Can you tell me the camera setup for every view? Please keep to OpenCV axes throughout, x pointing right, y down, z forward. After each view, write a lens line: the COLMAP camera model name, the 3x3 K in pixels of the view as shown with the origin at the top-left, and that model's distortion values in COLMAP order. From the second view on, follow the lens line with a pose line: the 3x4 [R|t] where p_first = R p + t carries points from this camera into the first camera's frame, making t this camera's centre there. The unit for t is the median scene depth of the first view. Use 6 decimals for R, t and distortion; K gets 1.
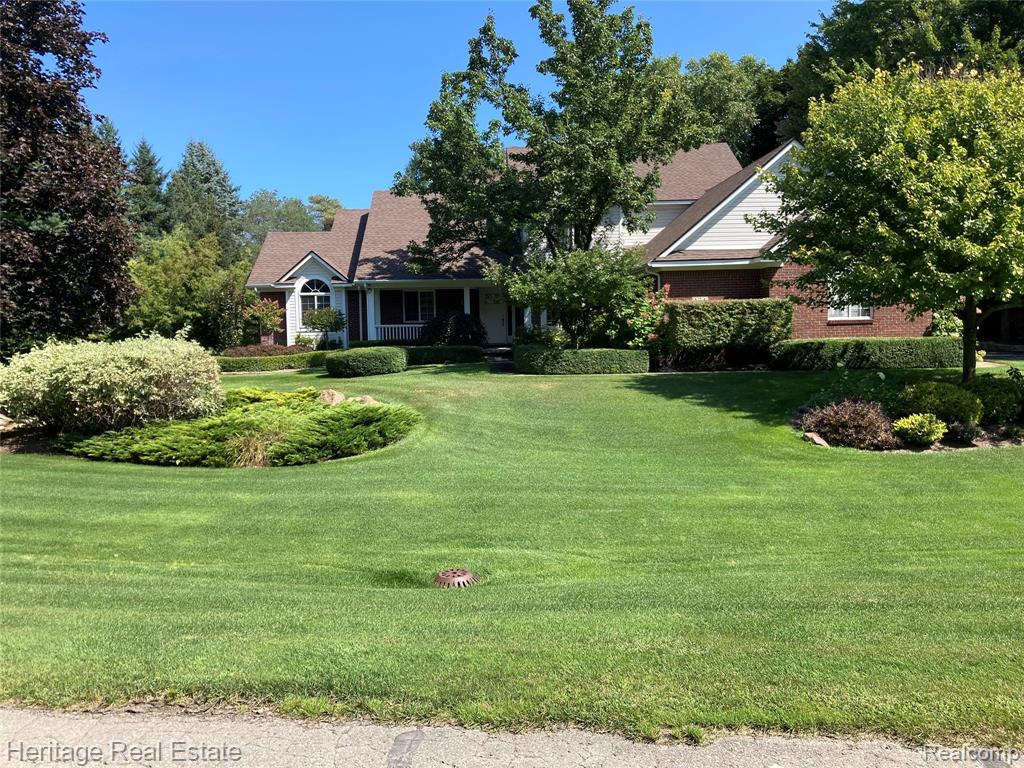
lens RADIAL K [[889.1, 0, 512.0], [0, 889.1, 384.0], [0, 0, 1]] dist [0.017772, -0.000372]
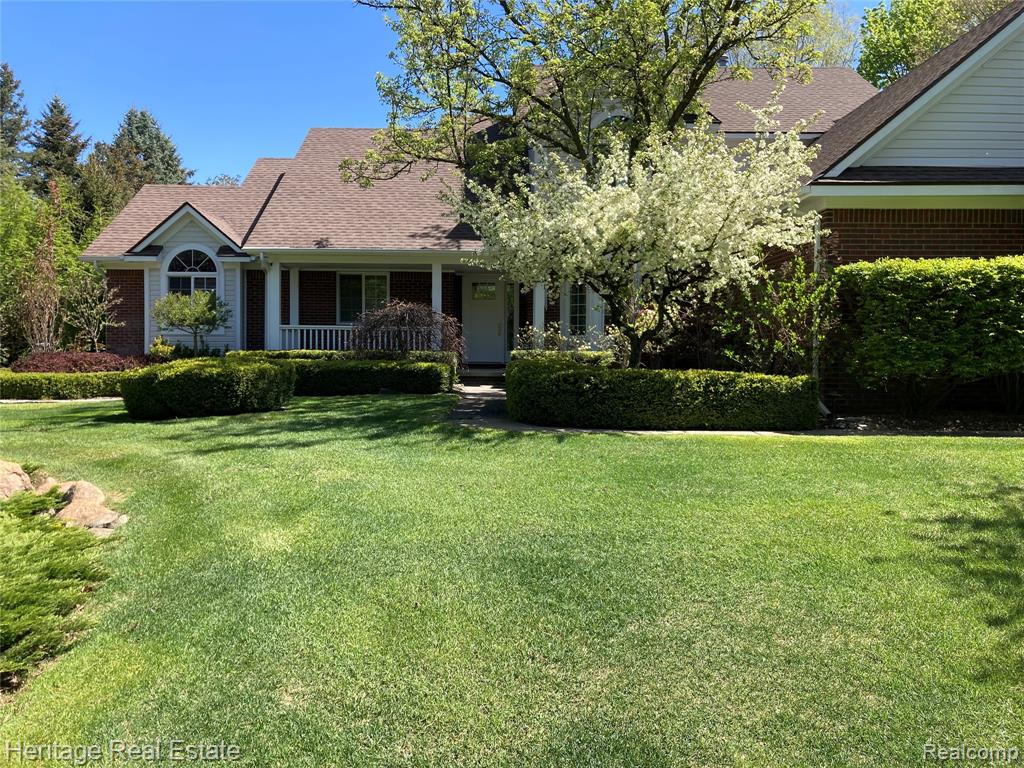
lens RADIAL K [[824.0, 0, 512.0], [0, 824.0, 384.0], [0, 0, 1]] dist [-0.006119, -0.003543]
pose [[0.999109, 0.028158, -0.031449, 0.016518], [-0.029419, 0.998750, -0.040398, -0.010266], [0.030272, 0.041287, 0.998689, 0.446102]]
